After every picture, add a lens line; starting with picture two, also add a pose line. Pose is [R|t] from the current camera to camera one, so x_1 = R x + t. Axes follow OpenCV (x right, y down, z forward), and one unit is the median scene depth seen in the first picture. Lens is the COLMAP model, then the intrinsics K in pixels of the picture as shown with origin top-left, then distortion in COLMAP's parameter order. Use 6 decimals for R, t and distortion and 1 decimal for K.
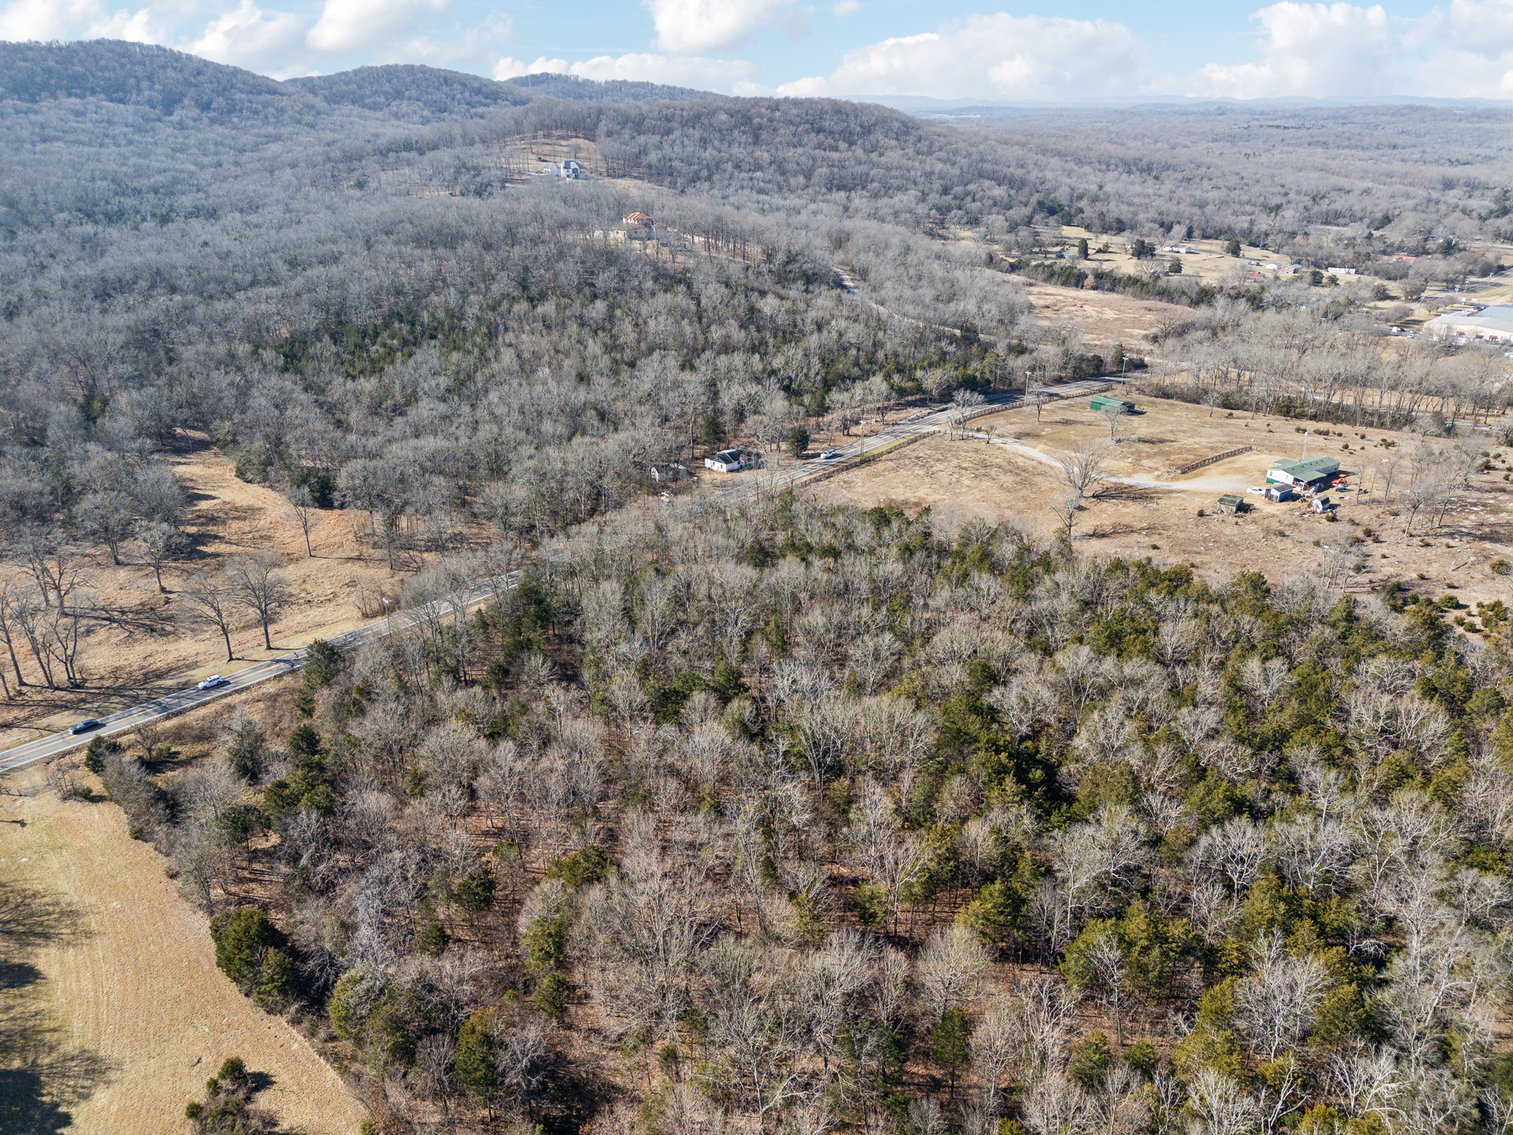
lens RADIAL K [[1099.6, 0, 759.7], [0, 1099.6, 590.8], [0, 0, 1]] dist [0.052016, -0.035080]
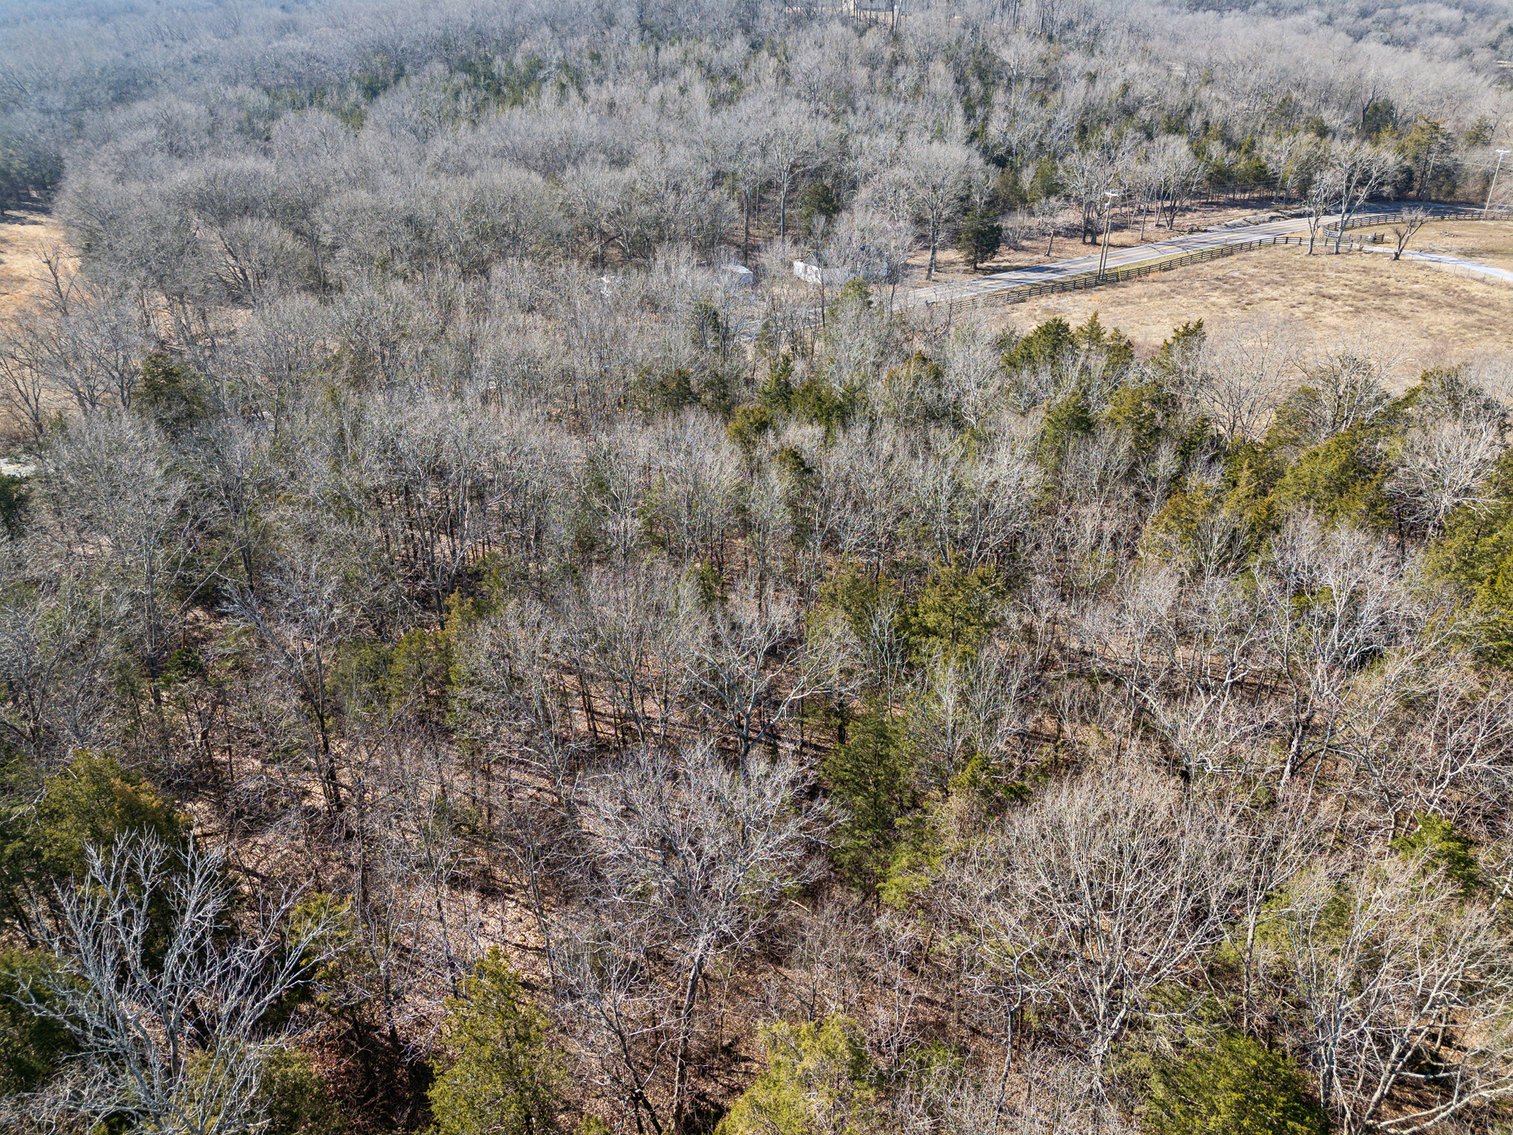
lens RADIAL K [[1109.6, 0, 762.0], [0, 1109.6, 569.5], [0, 0, 1]] dist [0.066365, -0.054089]
pose [[0.955563, 0.129758, -0.264692, 0.128720], [-0.117060, 0.991108, 0.063266, -0.006474], [0.270548, -0.029470, 0.962255, 0.632981]]
